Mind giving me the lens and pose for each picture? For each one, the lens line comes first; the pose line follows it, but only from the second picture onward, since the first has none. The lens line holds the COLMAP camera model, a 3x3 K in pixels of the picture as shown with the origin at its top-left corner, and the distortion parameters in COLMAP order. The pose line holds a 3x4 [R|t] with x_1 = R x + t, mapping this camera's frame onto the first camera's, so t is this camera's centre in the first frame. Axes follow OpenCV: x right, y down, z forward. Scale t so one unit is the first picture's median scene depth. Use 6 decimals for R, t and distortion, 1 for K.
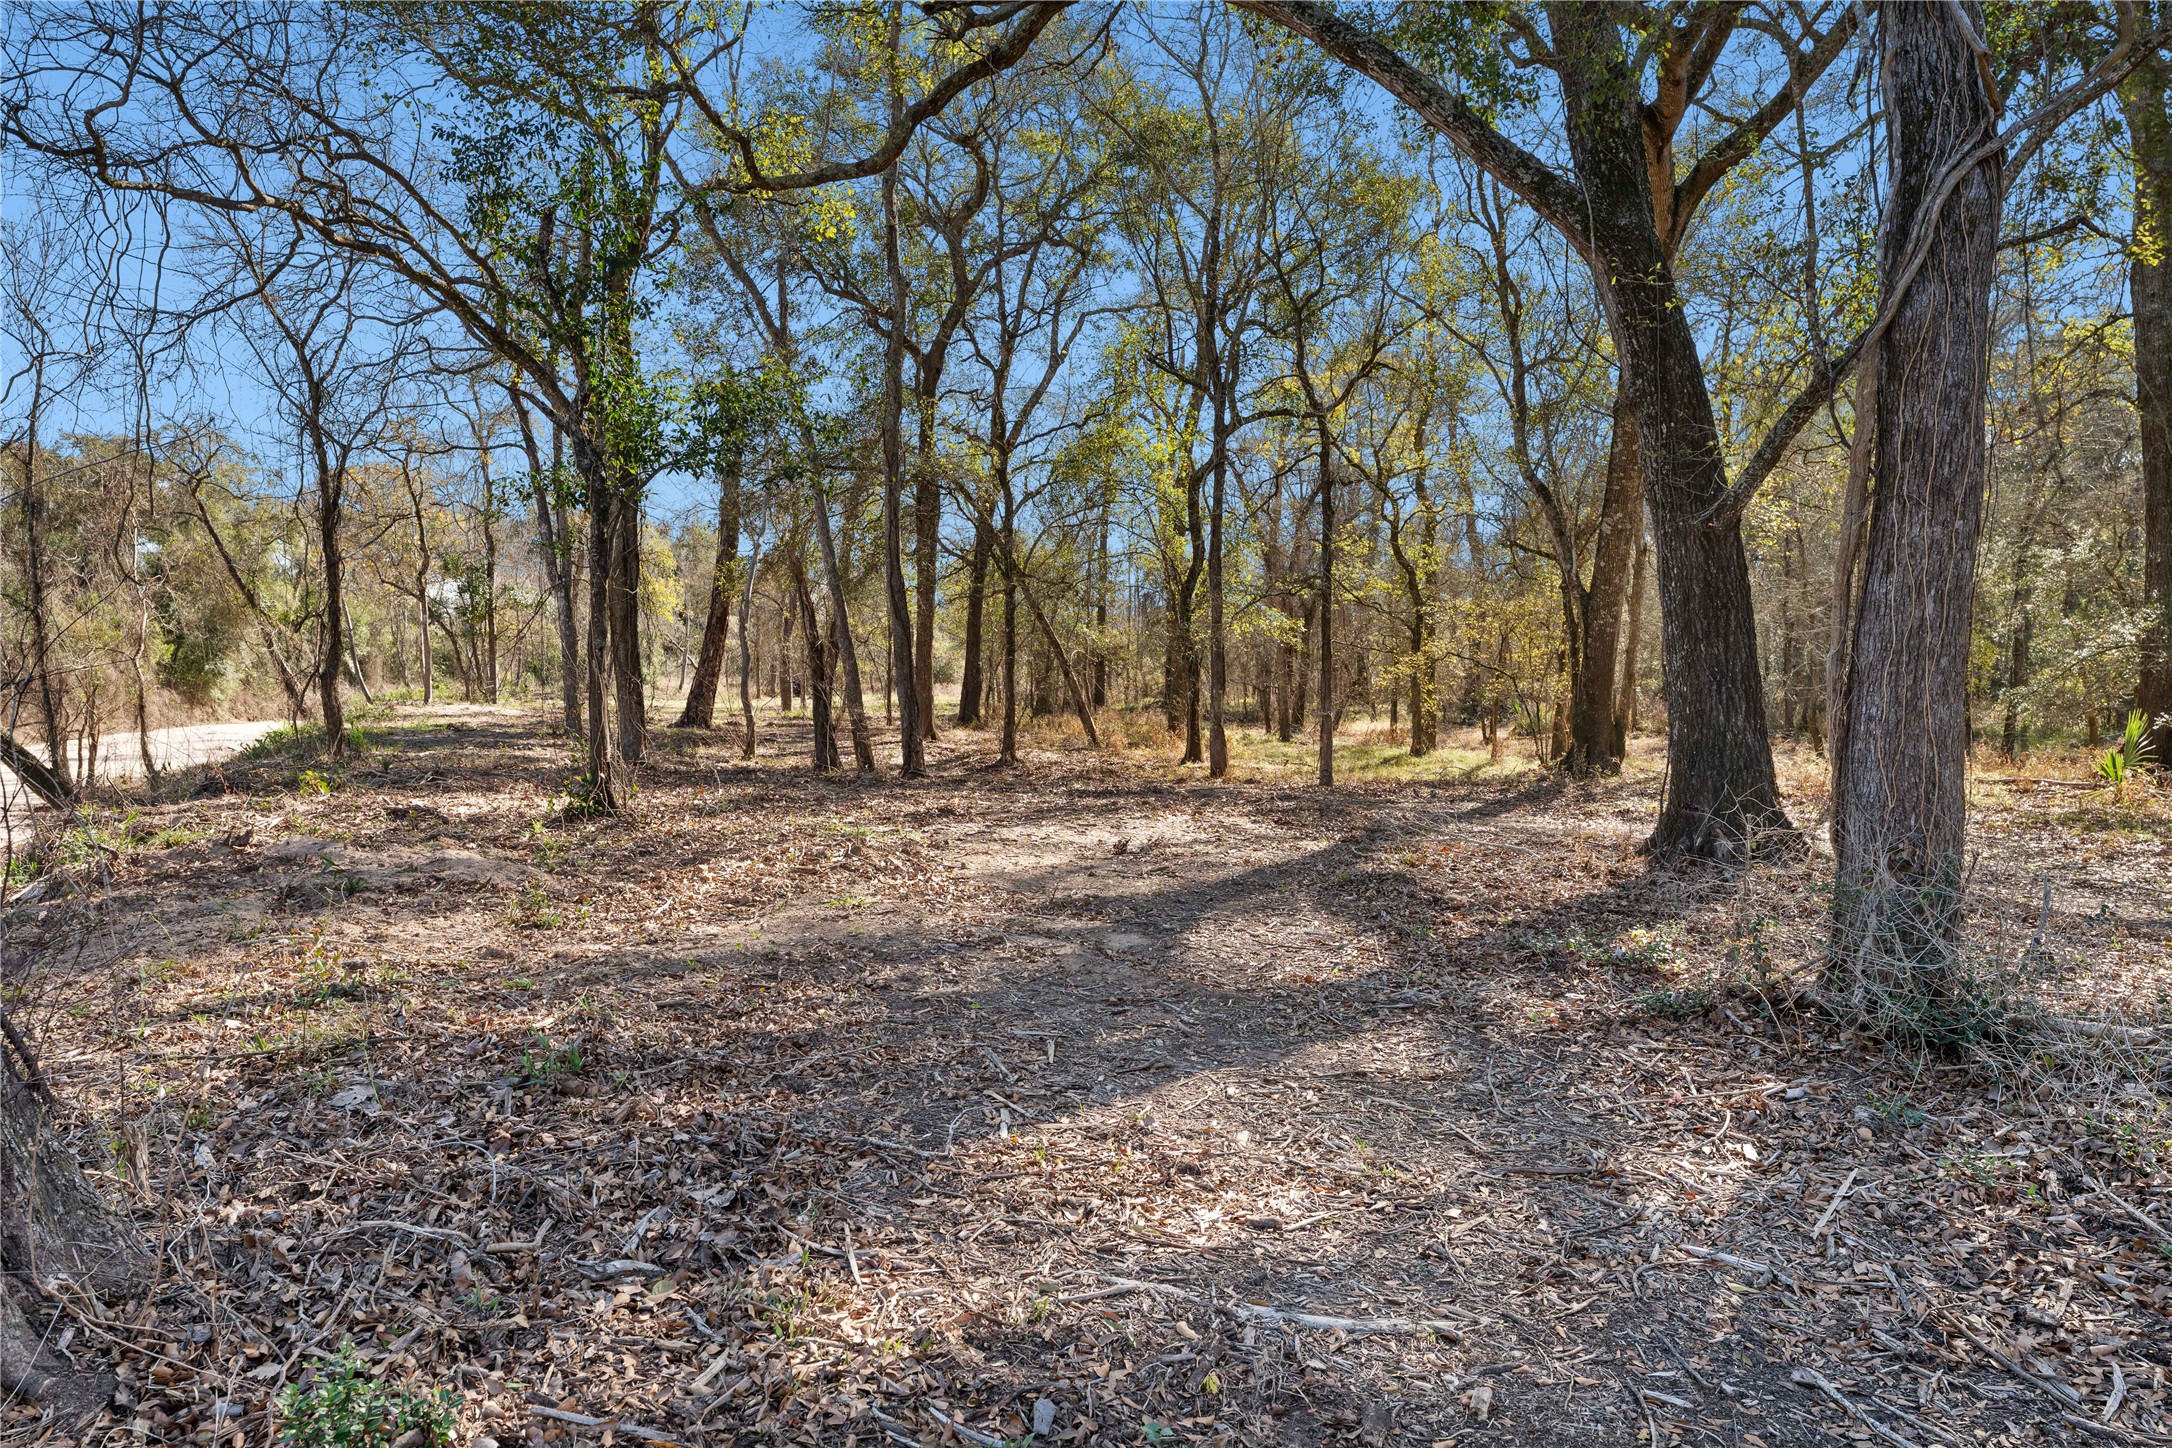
lens RADIAL K [[1500.3, 0, 1086.3], [0, 1500.3, 724.1], [0, 0, 1]] dist [0.000841, 0.000170]
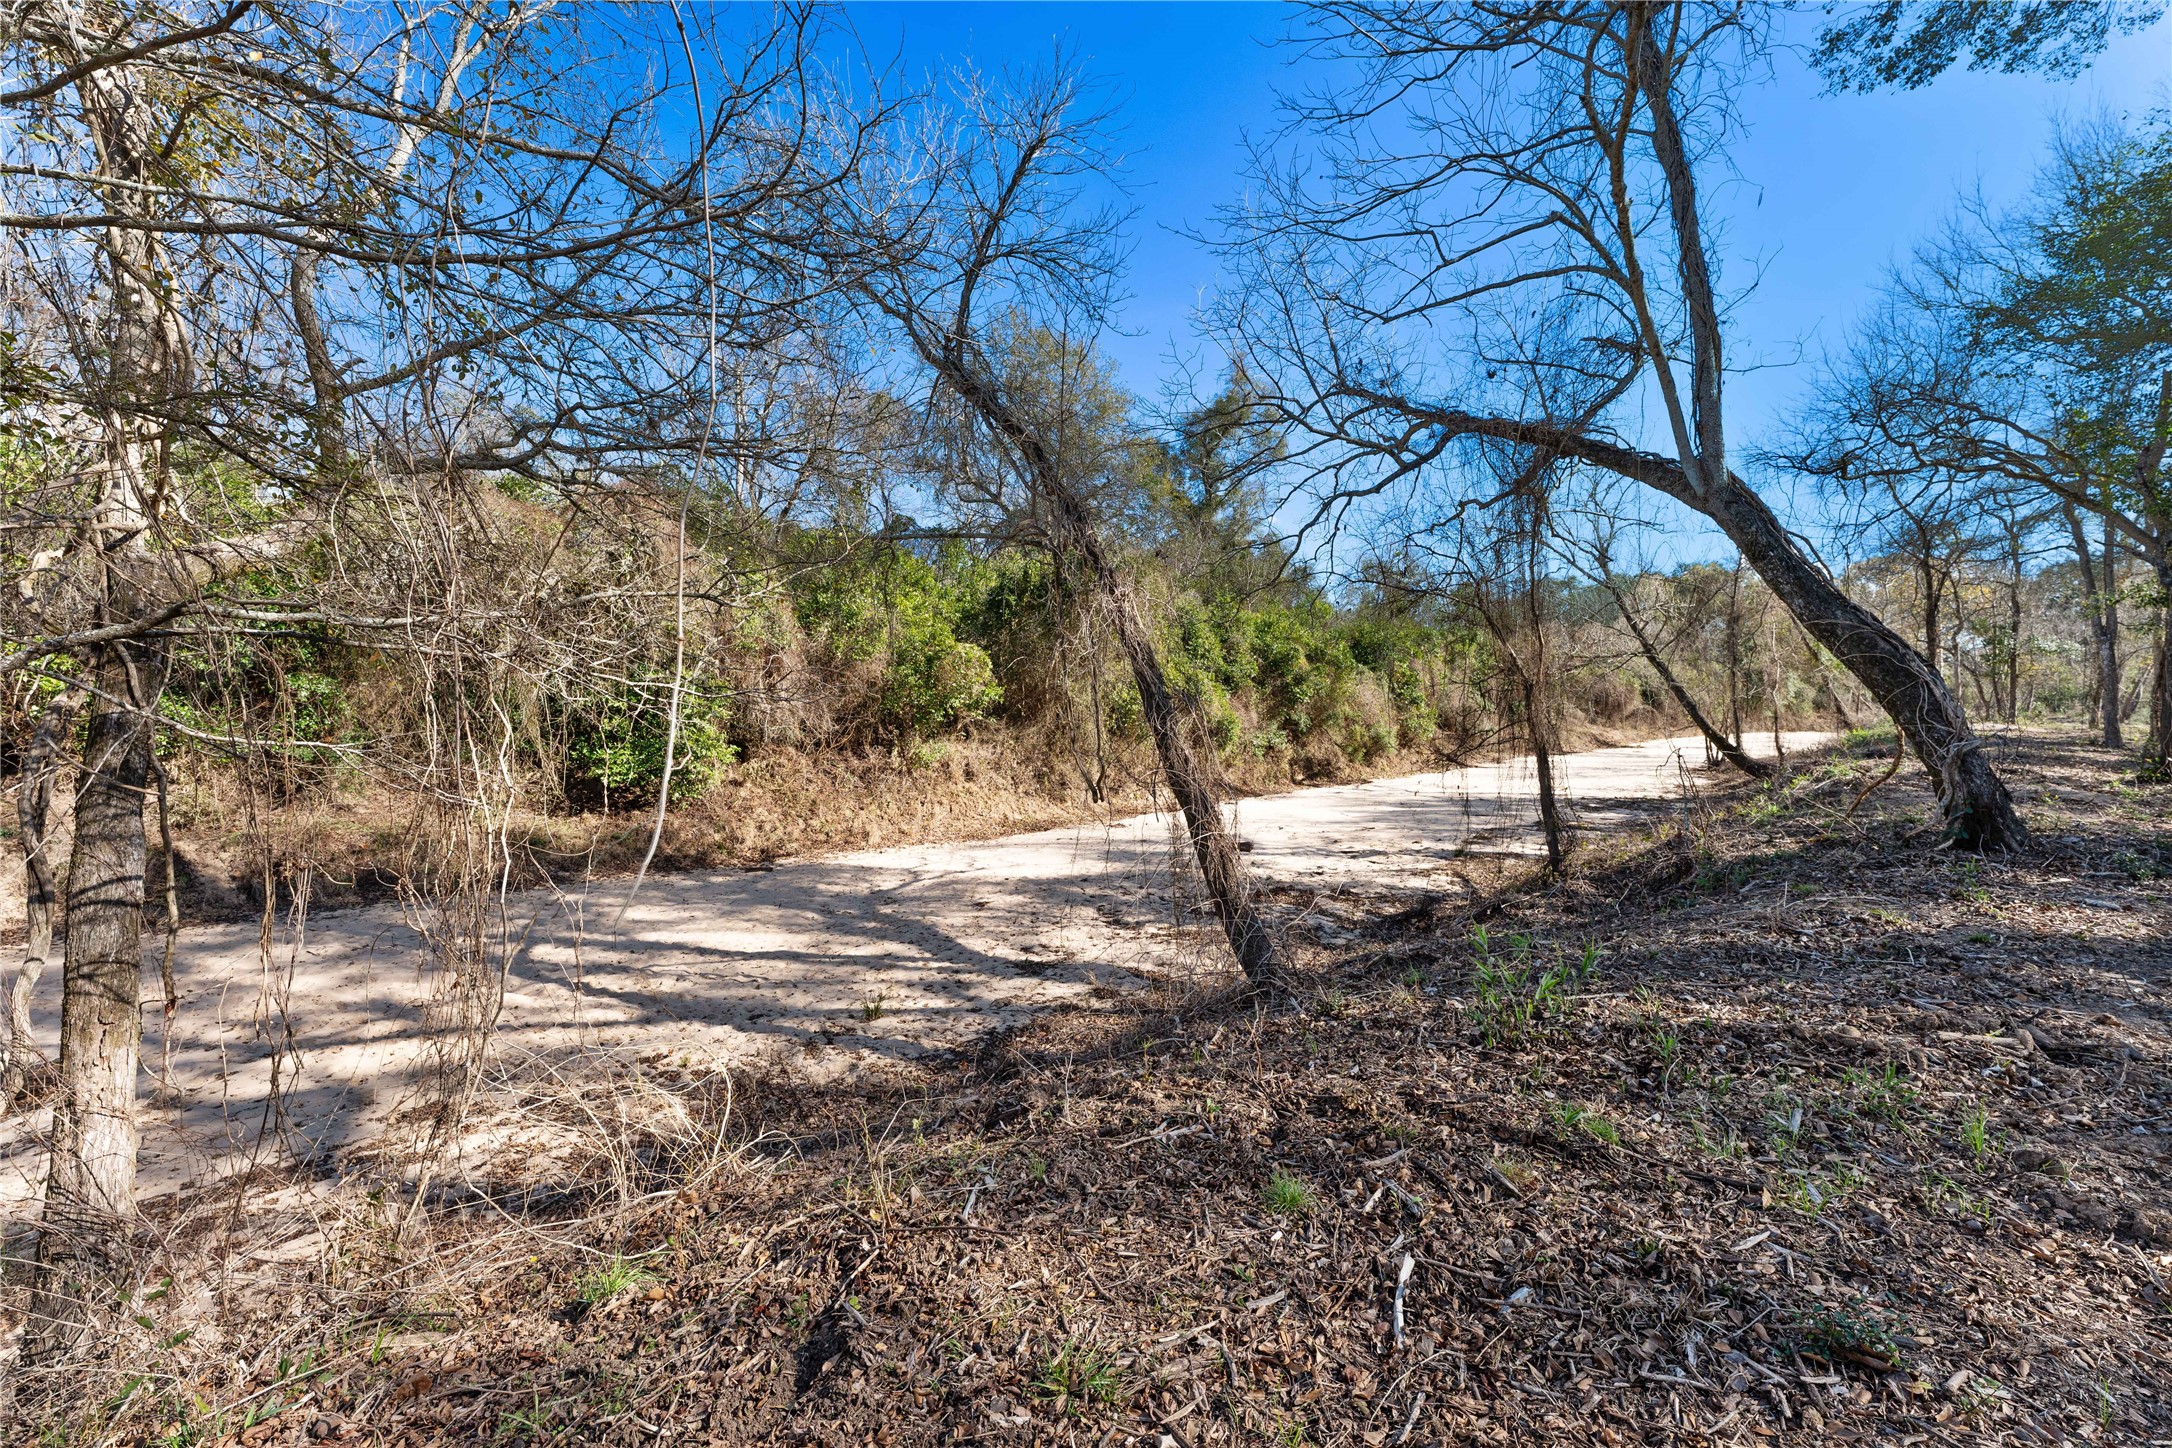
lens RADIAL K [[881.9, 0, 1085.6], [0, 881.9, 726.2], [0, 0, 1]] dist [-0.001255, -0.000012]
pose [[0.382793, 0.029705, -0.923356, 0.081424], [-0.034675, 0.999241, 0.017771, 0.012023], [0.923183, 0.025215, 0.383532, -0.326165]]
